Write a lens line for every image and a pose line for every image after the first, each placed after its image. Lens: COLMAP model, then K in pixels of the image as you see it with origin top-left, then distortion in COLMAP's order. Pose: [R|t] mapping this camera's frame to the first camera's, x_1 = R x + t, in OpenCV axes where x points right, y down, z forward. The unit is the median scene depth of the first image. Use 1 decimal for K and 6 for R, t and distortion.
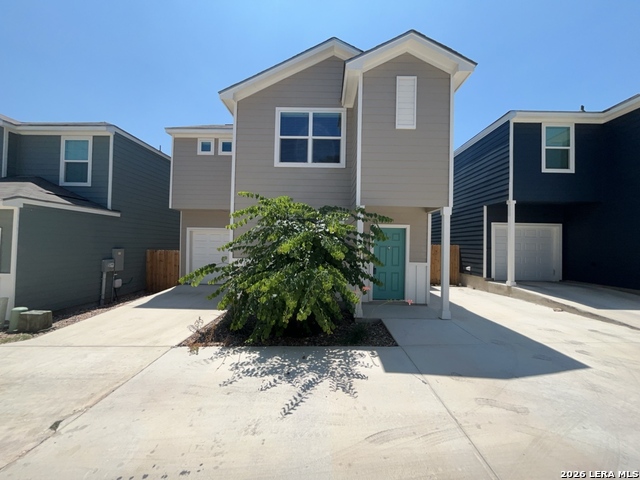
lens RADIAL K [[258.3, 0, 322.7], [0, 258.3, 241.2], [0, 0, 1]] dist [-0.002761, -0.000175]
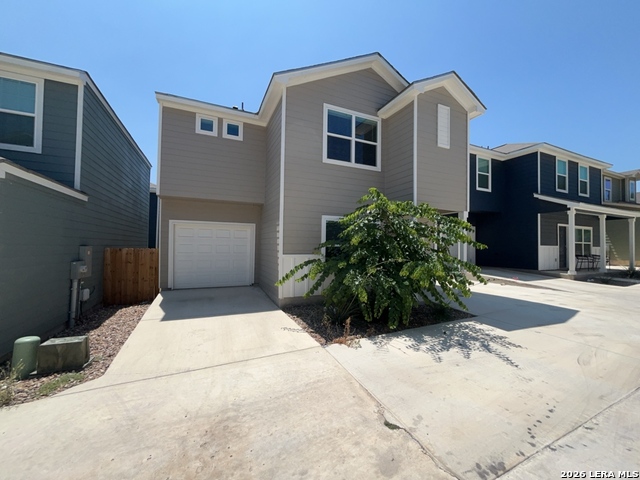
lens RADIAL K [[258.3, 0, 322.0], [0, 258.3, 240.5], [0, 0, 1]] dist [-0.002761, -0.000175]
pose [[0.904843, 0.001395, 0.425743, -0.614072], [-0.001683, 0.999999, 0.000301, 0.014753], [-0.425742, -0.000989, 0.904844, 0.094380]]
